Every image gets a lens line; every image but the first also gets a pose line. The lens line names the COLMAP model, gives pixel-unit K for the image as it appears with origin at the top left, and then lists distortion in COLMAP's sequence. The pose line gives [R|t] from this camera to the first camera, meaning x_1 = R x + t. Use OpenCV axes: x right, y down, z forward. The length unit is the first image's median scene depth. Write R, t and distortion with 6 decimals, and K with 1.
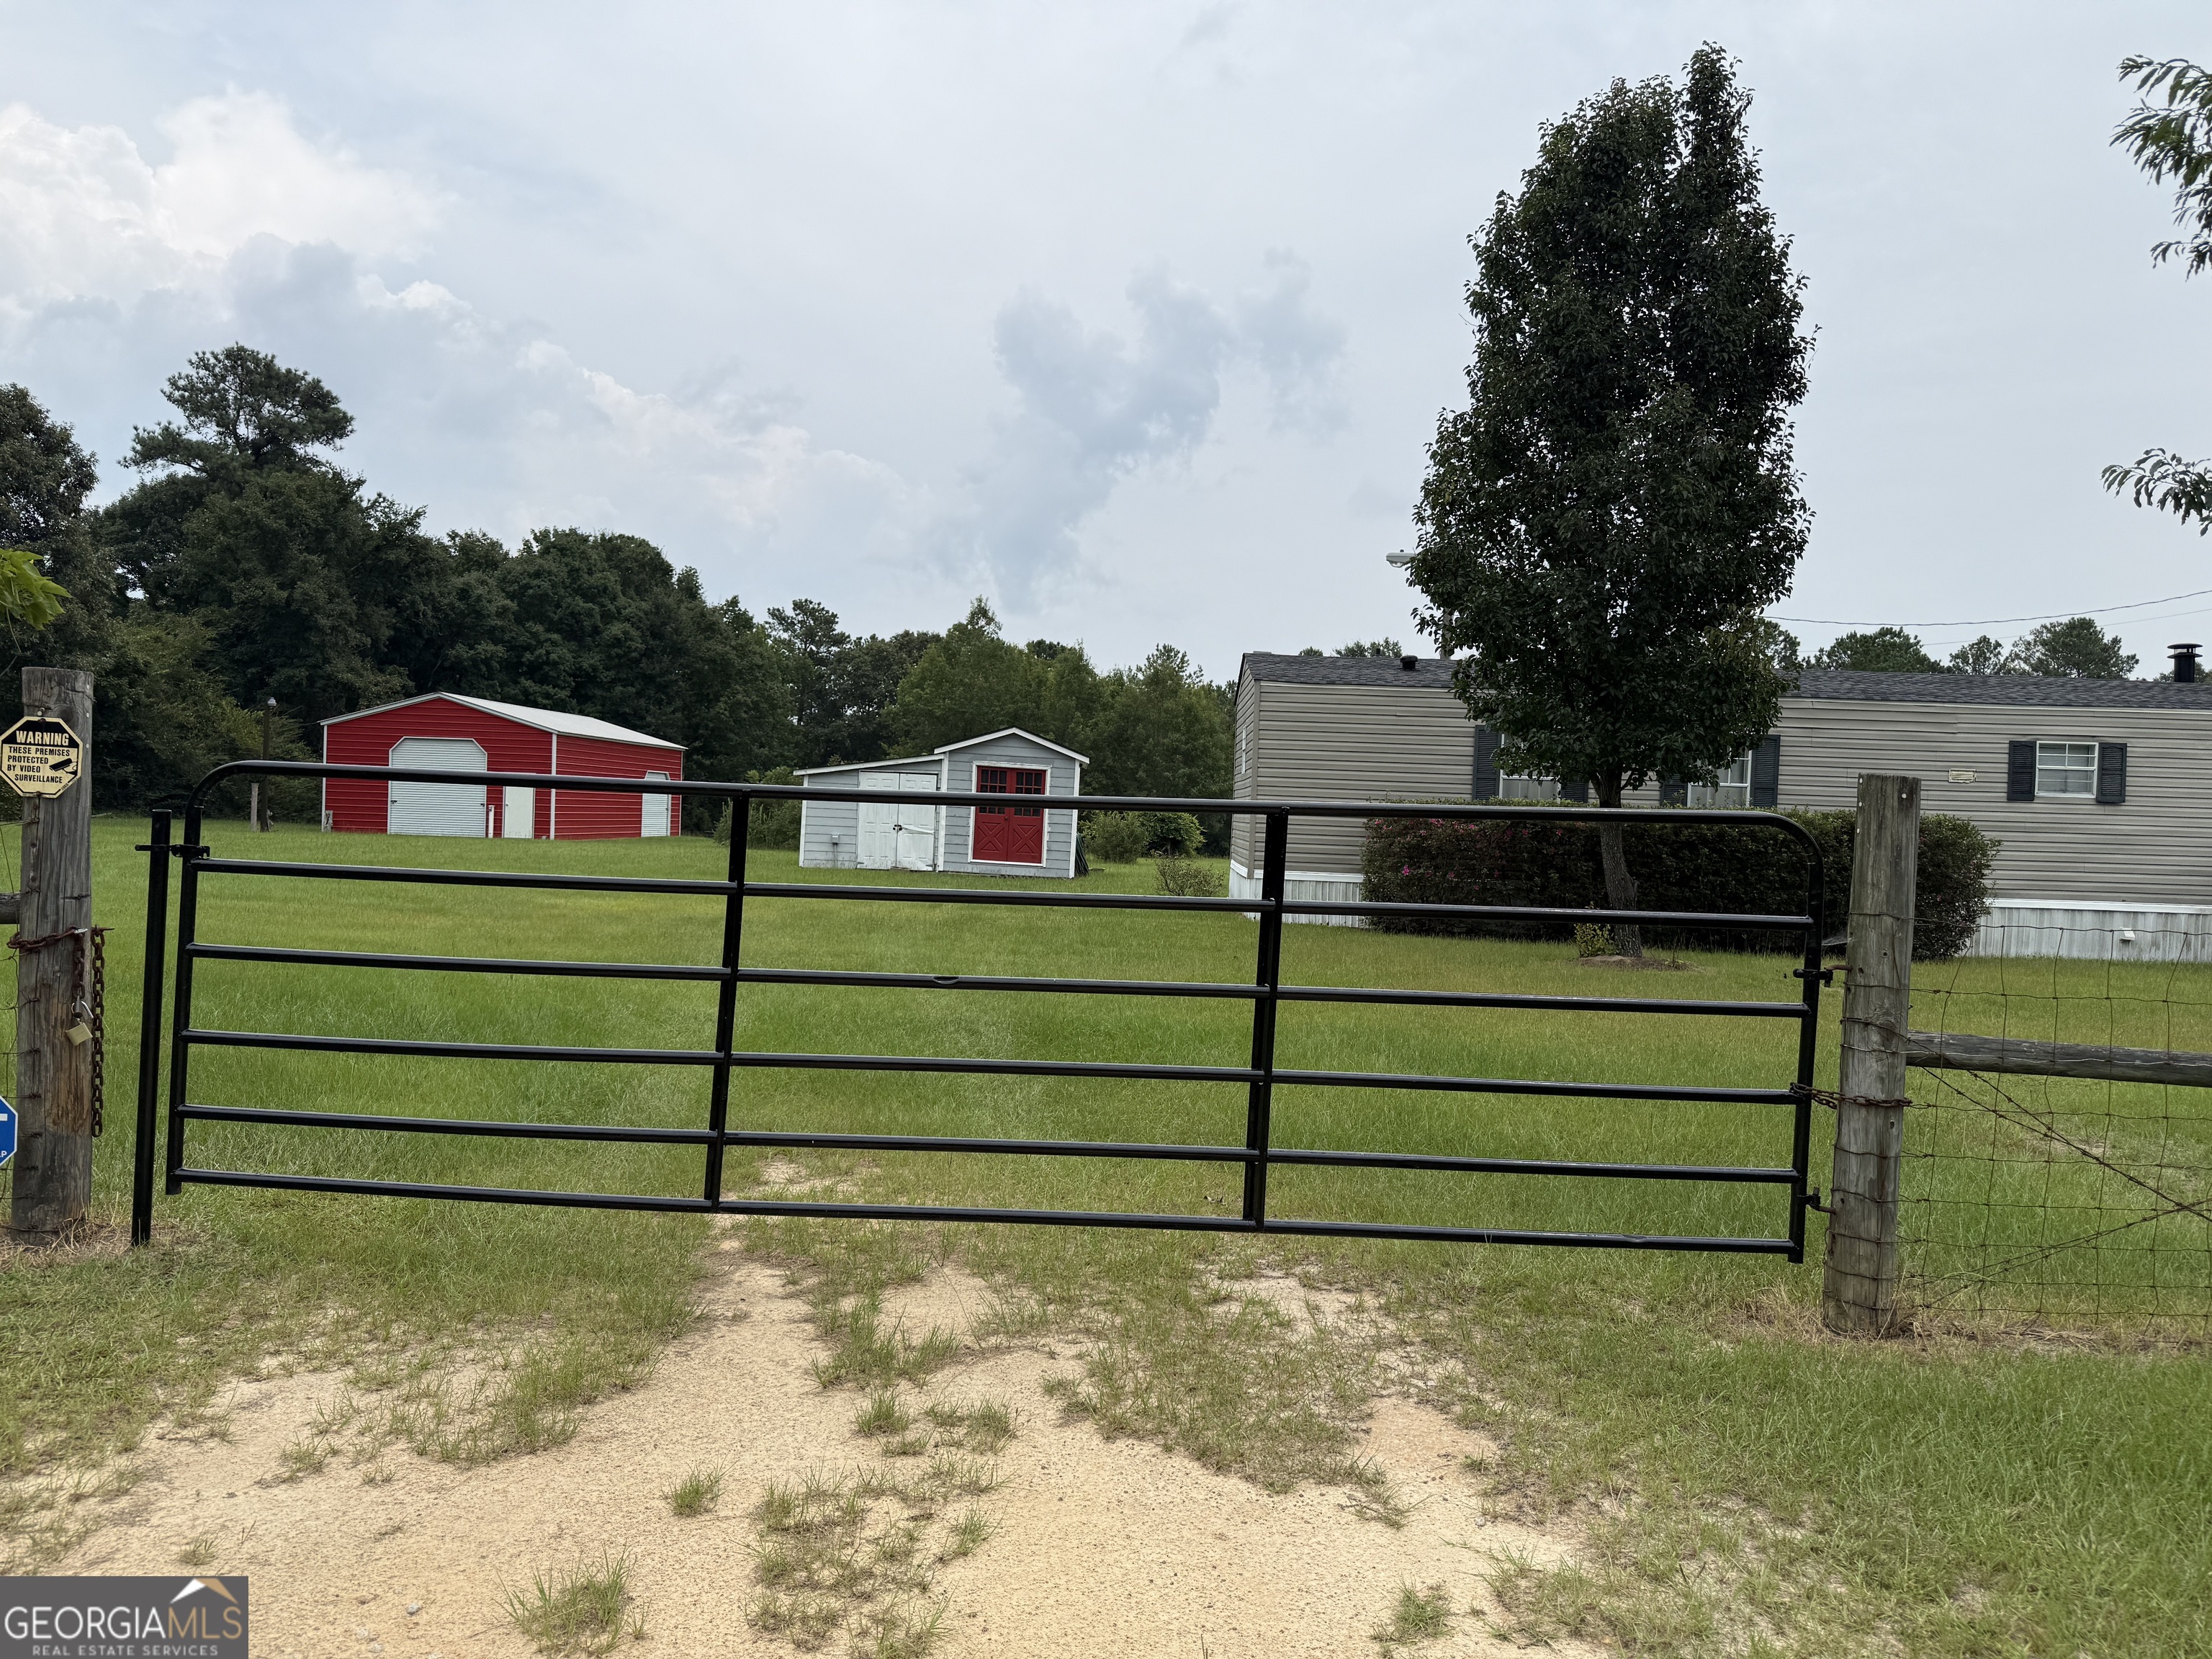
lens RADIAL K [[1534.0, 0, 1106.0], [0, 1534.0, 829.5], [0, 0, 1]] dist [0.002144, 0.000350]
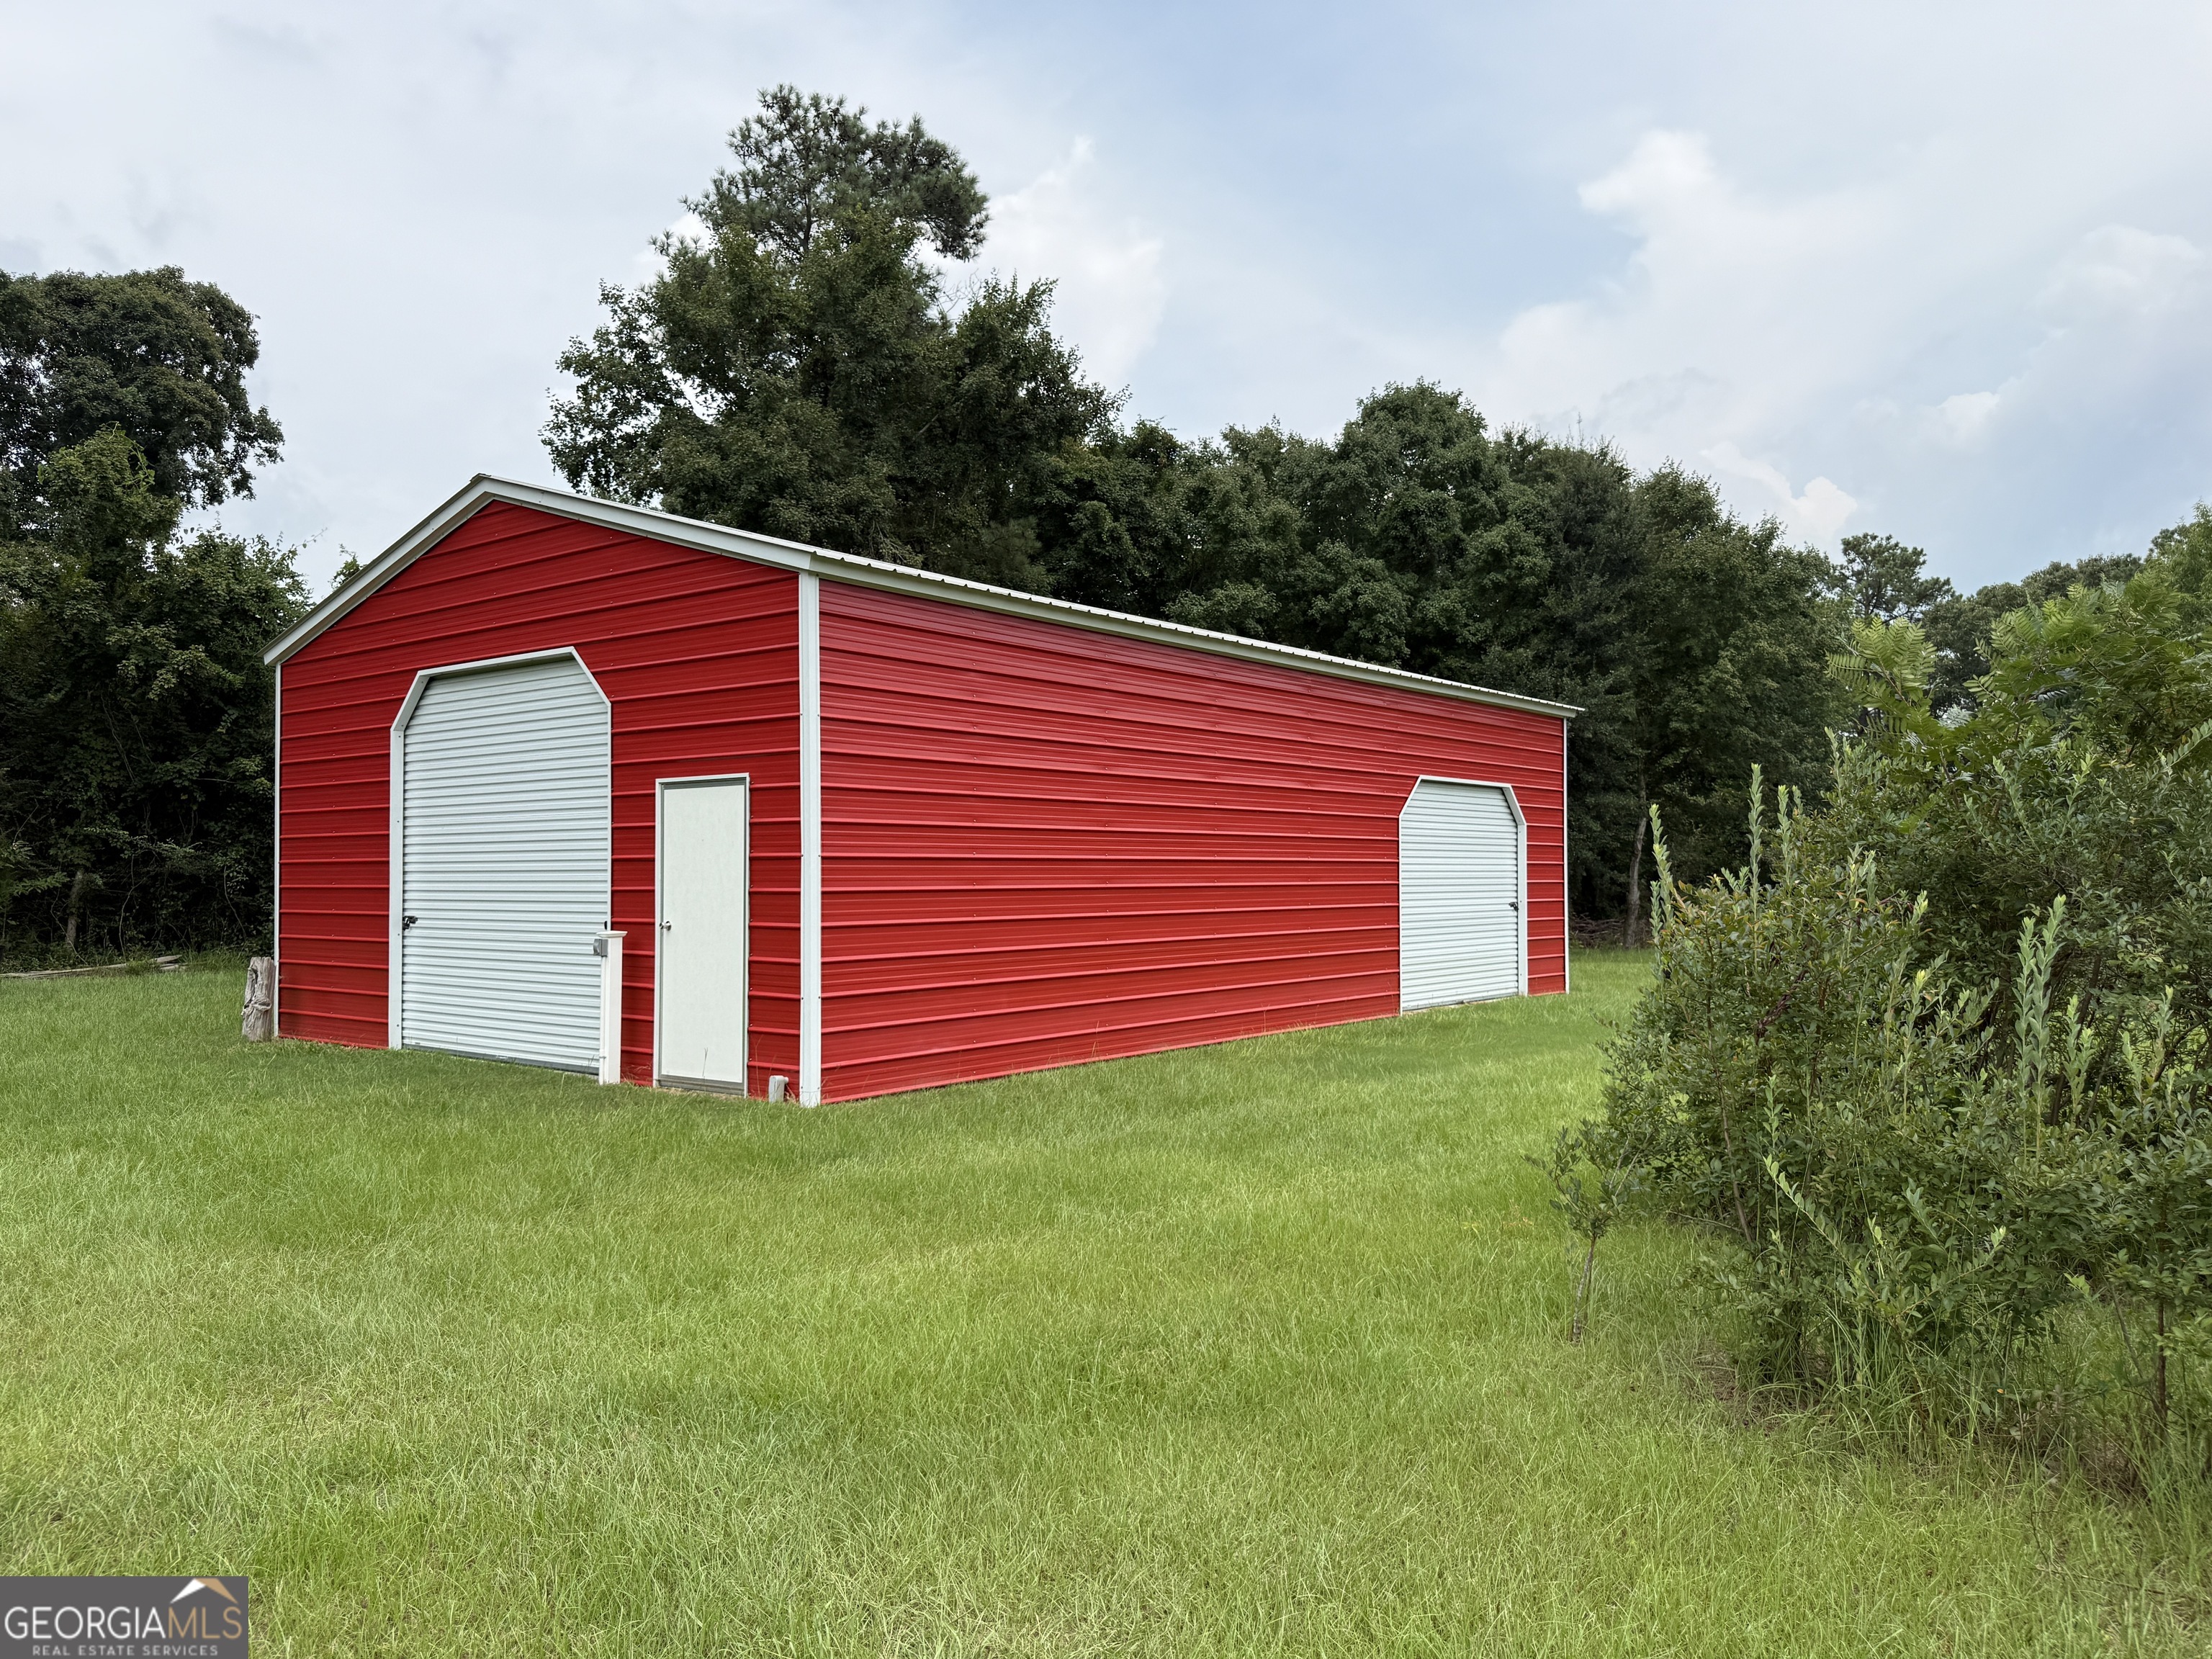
lens RADIAL K [[1561.7, 0, 1107.8], [0, 1561.7, 915.8], [0, 0, 1]] dist [0.070998, -0.000430]
pose [[0.811901, -0.029134, -0.583067, -0.125810], [0.034257, 0.999411, -0.002235, -0.009233], [0.582789, -0.018159, 0.812421, 0.511128]]
